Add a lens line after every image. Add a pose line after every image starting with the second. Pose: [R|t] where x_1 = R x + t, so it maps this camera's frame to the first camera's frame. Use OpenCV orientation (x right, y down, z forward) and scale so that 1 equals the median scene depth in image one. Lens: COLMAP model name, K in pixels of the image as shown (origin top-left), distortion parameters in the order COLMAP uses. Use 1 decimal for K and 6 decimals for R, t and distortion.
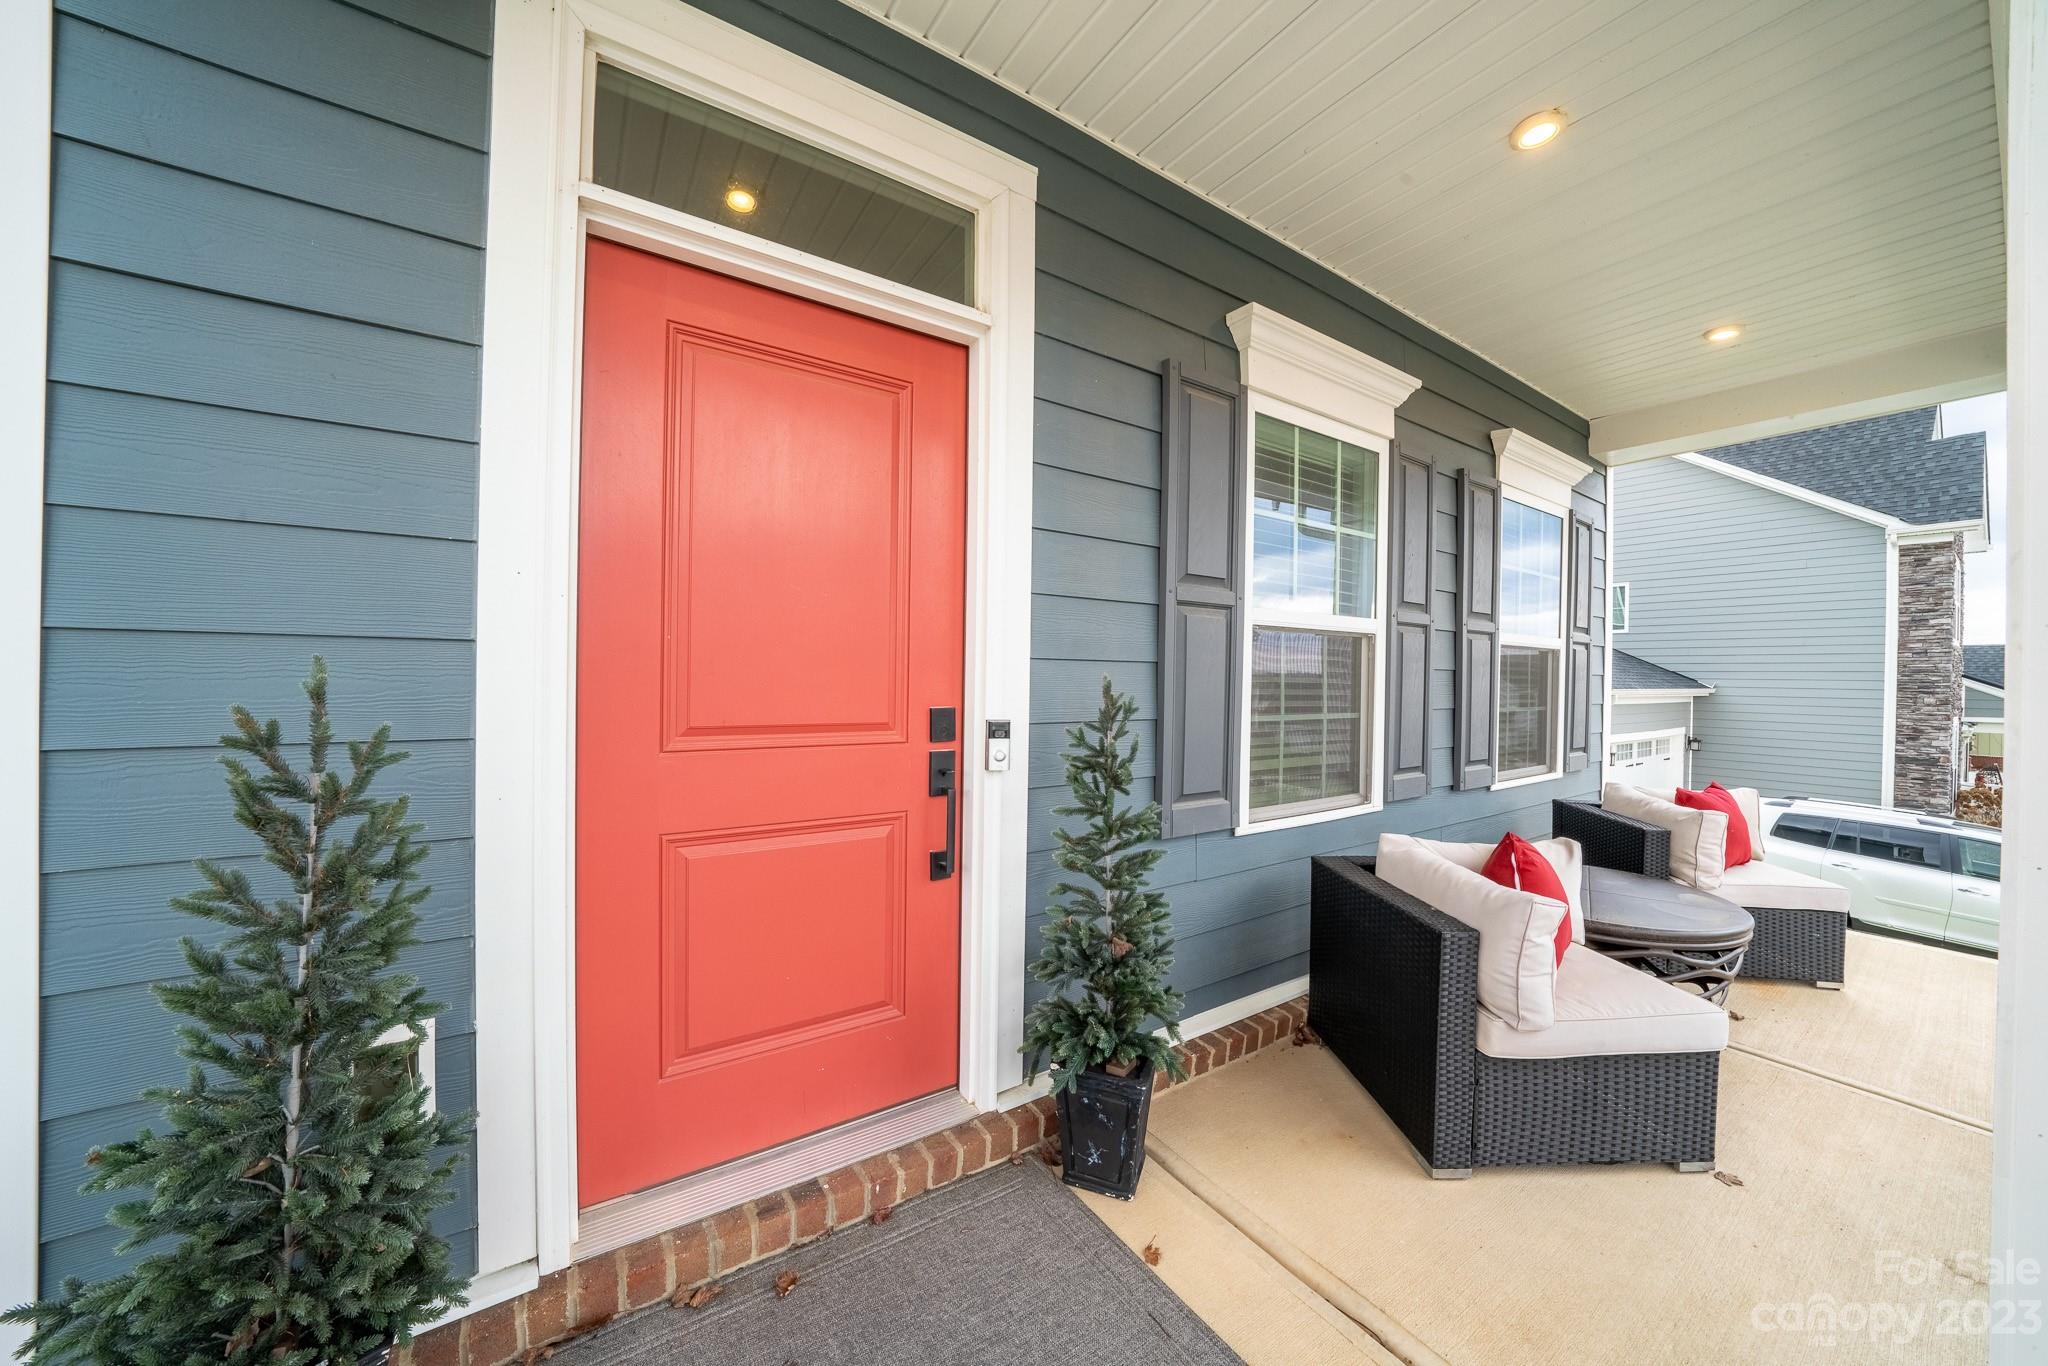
lens RADIAL K [[711.6, 0, 1024.0], [0, 711.6, 683.0], [0, 0, 1]] dist [0.000071, 0.000039]
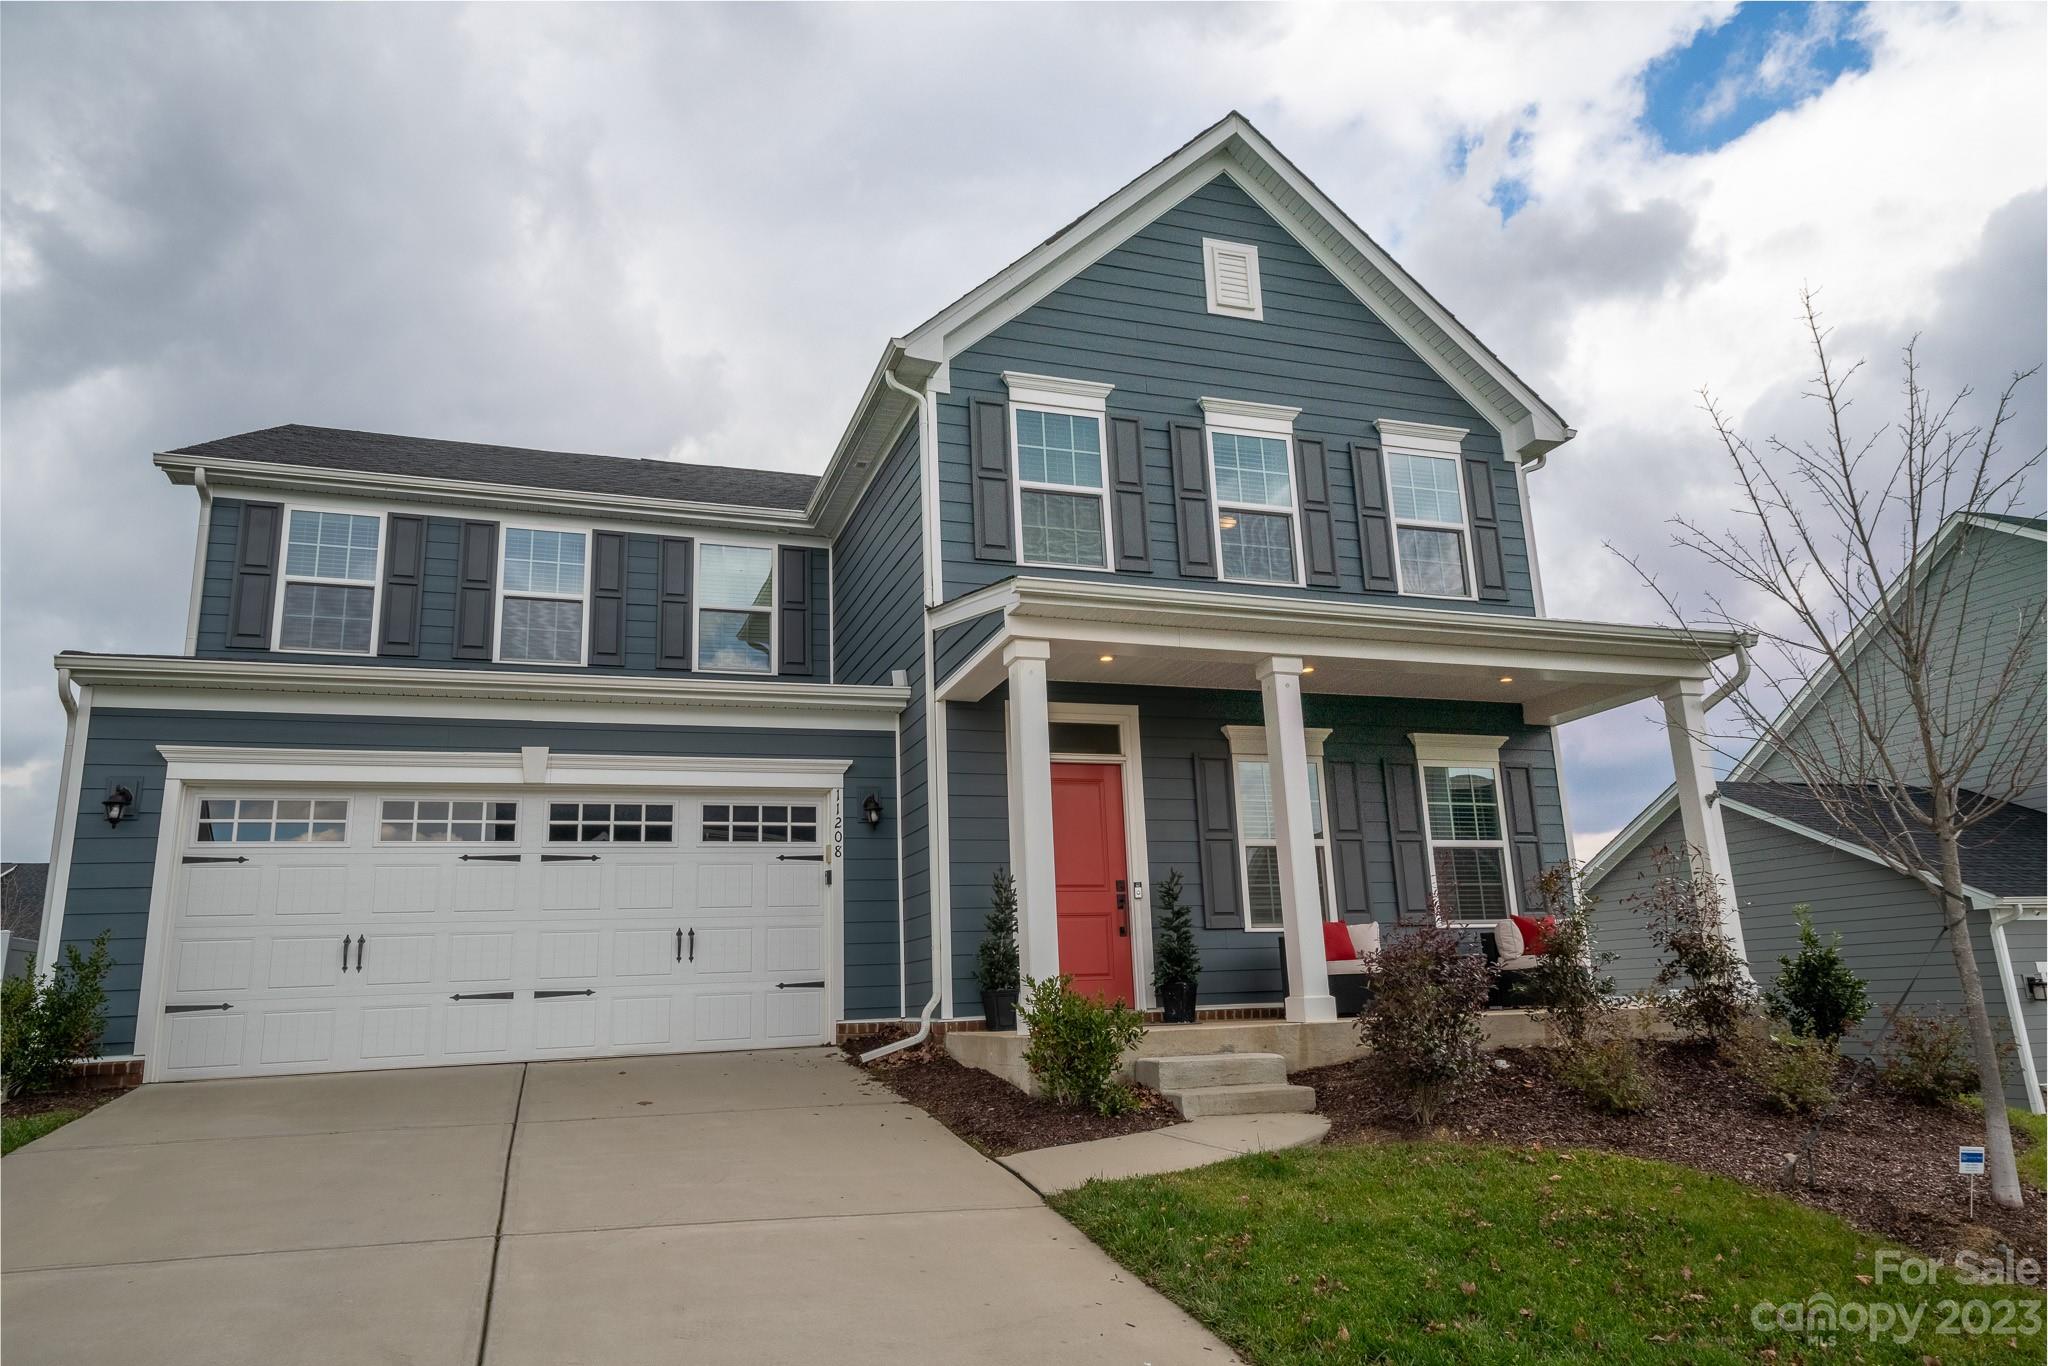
lens RADIAL K [[1354.8, 0, 1024.0], [0, 1354.8, 683.0], [0, 0, 1]] dist [-0.001336, -0.000419]
pose [[0.967190, -0.110290, -0.228866, 0.924722], [0.051149, 0.966942, -0.249814, 0.656486], [0.248852, 0.229911, 0.940858, -4.854692]]
